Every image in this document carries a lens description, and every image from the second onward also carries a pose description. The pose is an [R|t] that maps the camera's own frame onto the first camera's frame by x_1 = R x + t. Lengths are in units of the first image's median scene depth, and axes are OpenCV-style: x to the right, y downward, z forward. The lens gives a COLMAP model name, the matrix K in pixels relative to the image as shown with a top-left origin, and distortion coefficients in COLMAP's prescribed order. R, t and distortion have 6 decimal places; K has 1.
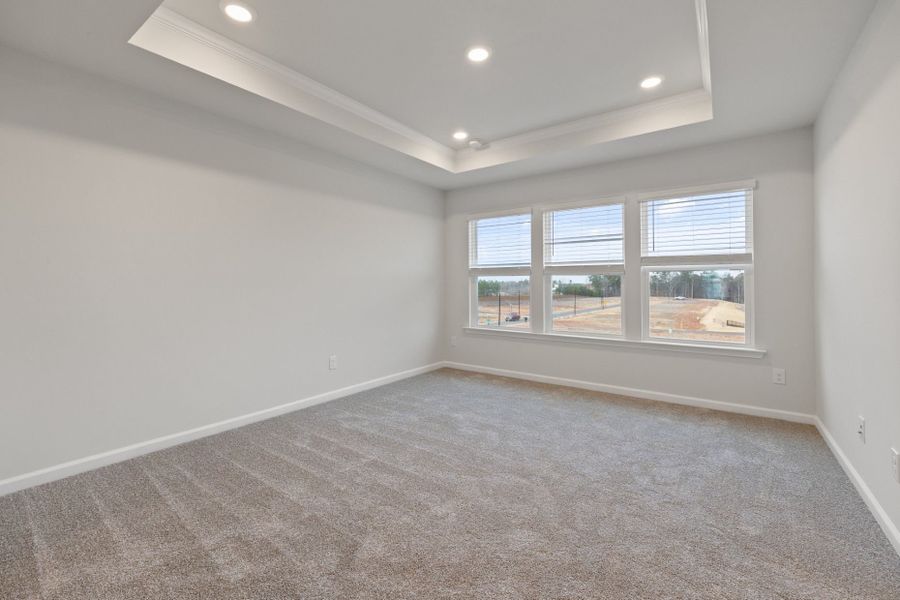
lens RADIAL K [[382.1, 0, 444.1], [0, 382.1, 279.1], [0, 0, 1]] dist [-0.001060, 0.000120]
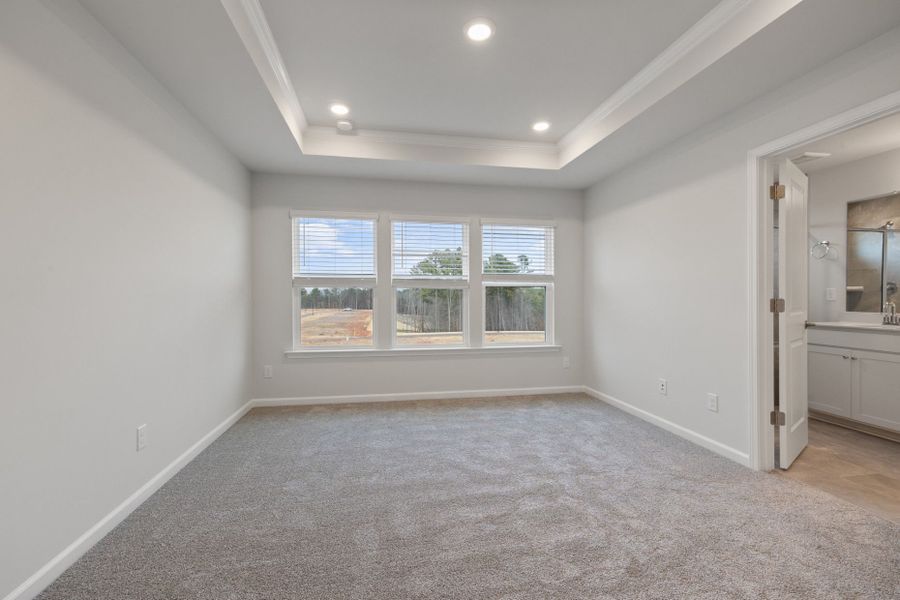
lens RADIAL K [[382.1, 0, 450.1], [0, 382.1, 298.2], [0, 0, 1]] dist [-0.001060, 0.000120]
pose [[0.687970, 0.000879, 0.725738, -0.320103], [-0.012961, 0.999855, 0.011075, 0.003180], [-0.725623, -0.017025, 0.687882, 0.242114]]
